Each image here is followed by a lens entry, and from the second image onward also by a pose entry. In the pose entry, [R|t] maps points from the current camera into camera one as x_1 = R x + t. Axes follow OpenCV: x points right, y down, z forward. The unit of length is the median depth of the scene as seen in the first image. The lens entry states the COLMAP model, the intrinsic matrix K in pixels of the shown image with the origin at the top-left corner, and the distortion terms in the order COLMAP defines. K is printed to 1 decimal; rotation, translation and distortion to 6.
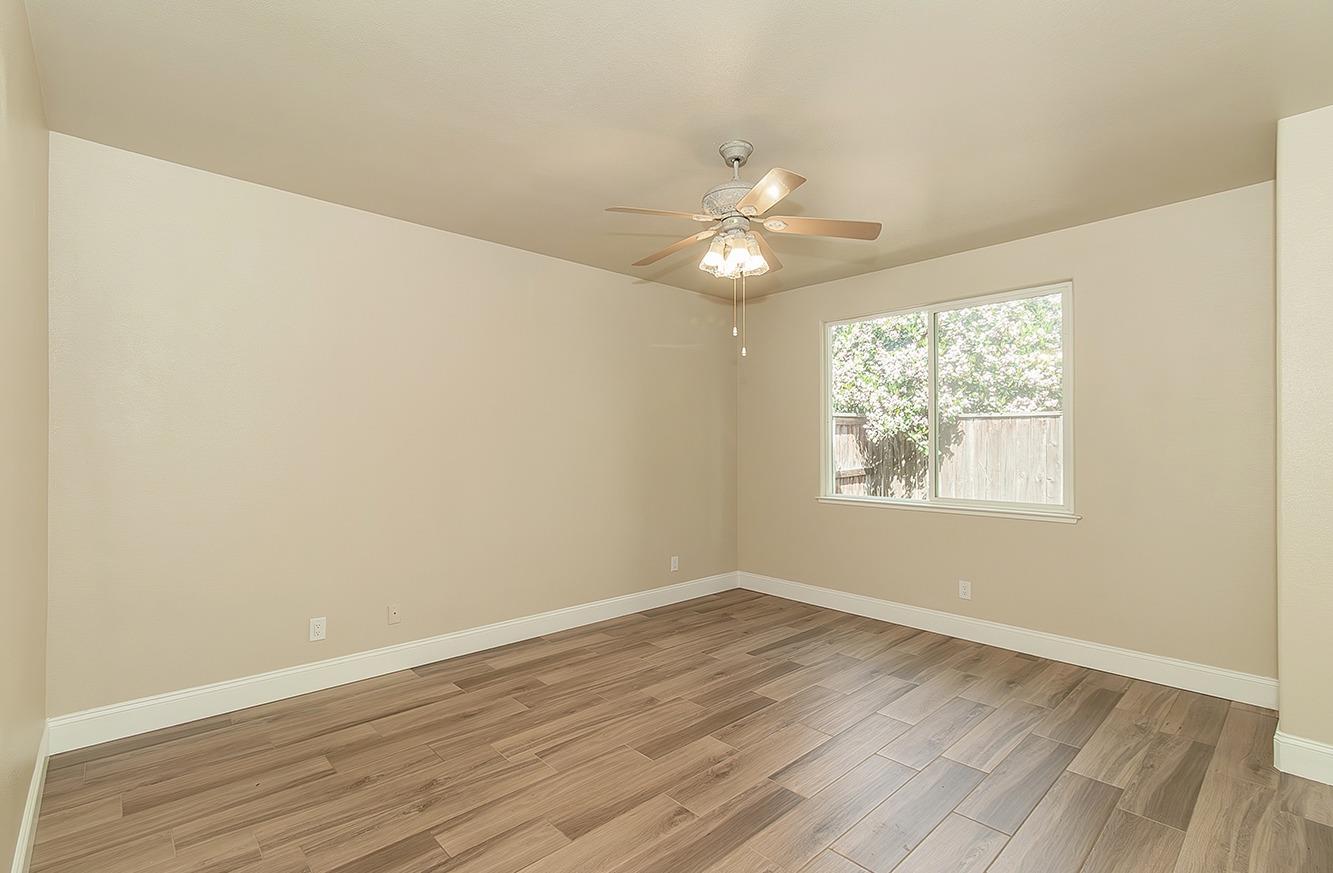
lens RADIAL K [[607.5, 0, 662.5], [0, 607.5, 465.2], [0, 0, 1]] dist [-0.001264, -0.000331]
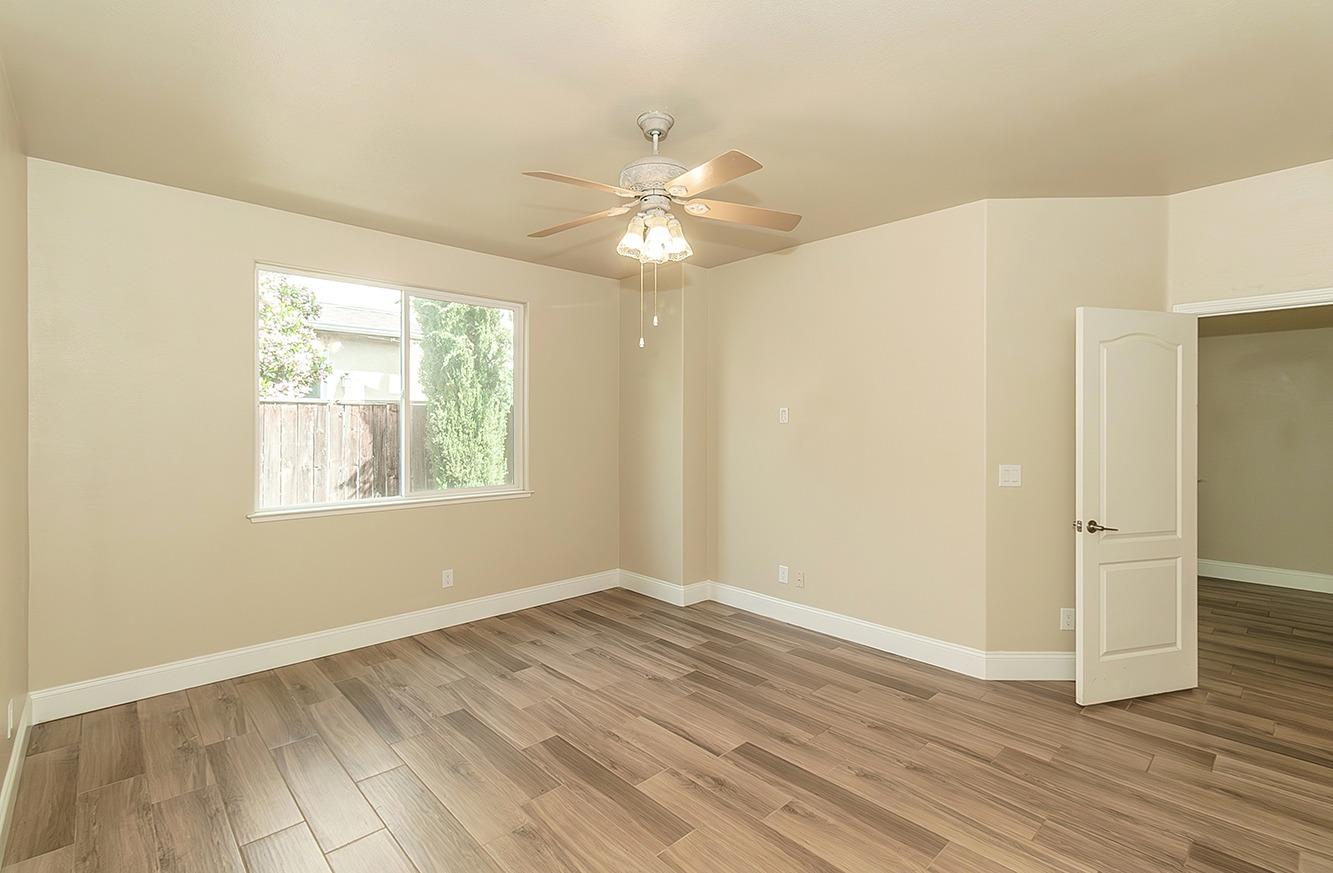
lens RADIAL K [[603.2, 0, 662.5], [0, 603.2, 434.8], [0, 0, 1]] dist [-0.000713, -0.000328]
pose [[-0.006965, -0.019948, 0.999777, -0.586205], [0.036445, 0.999132, 0.020189, -0.048001], [-0.999311, 0.036577, -0.006232, 0.734328]]
